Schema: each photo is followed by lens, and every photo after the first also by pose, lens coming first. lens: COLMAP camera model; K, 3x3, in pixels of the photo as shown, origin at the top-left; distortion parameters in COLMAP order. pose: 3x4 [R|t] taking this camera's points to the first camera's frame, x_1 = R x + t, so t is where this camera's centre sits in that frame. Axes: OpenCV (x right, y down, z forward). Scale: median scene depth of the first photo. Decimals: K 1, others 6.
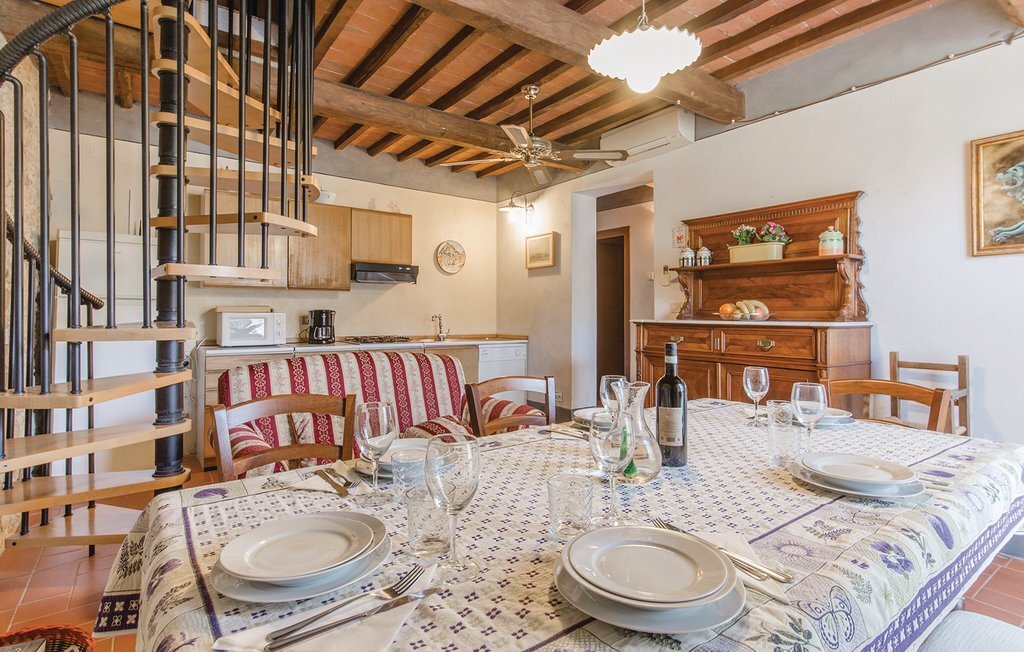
lens RADIAL K [[504.5, 0, 511.7], [0, 504.5, 321.7], [0, 0, 1]] dist [0.001705, 0.000137]
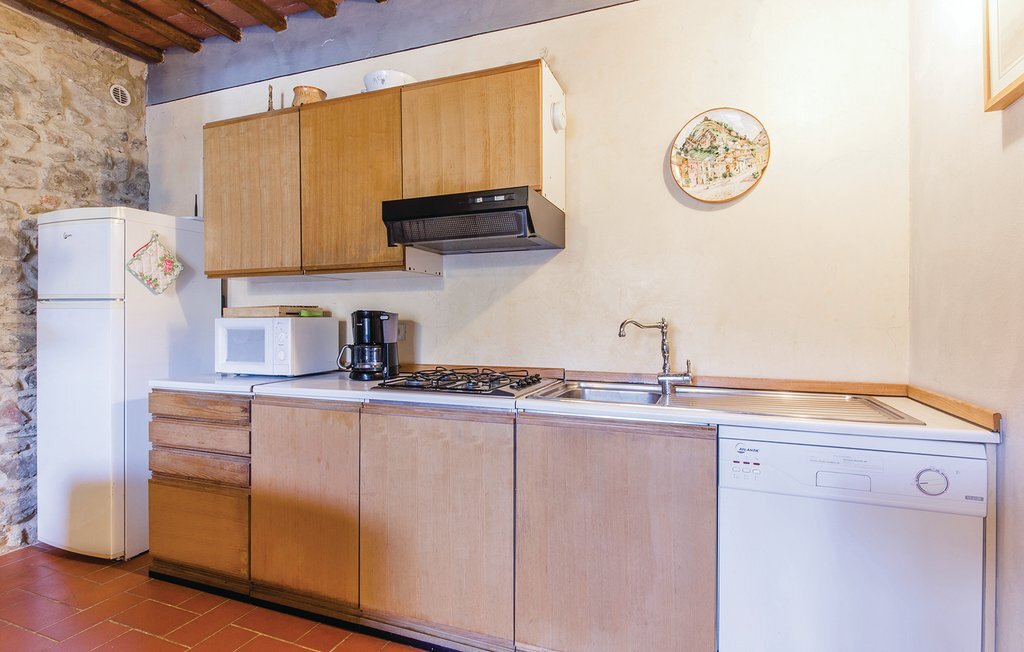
lens RADIAL K [[504.5, 0, 511.7], [0, 504.5, 321.7], [0, 0, 1]] dist [0.001705, 0.000137]
pose [[0.542575, -0.005002, -0.839993, 0.116764], [-0.014720, 0.999772, -0.015461, -0.007156], [0.839878, 0.020753, 0.542378, 0.842112]]
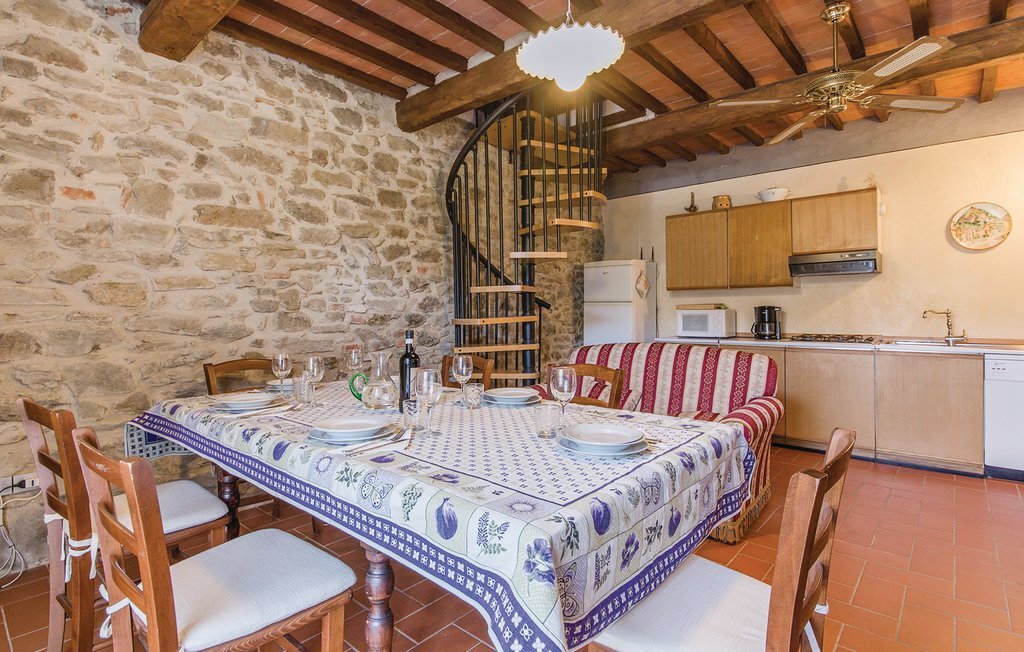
lens RADIAL K [[488.4, 0, 508.9], [0, 488.4, 310.7], [0, 0, 1]] dist [0.003093, -0.014787]
pose [[0.213799, -0.008907, -0.976837, 0.470354], [-0.013264, 0.999840, -0.012020, 0.004287], [0.976788, 0.015527, 0.213647, 0.281581]]
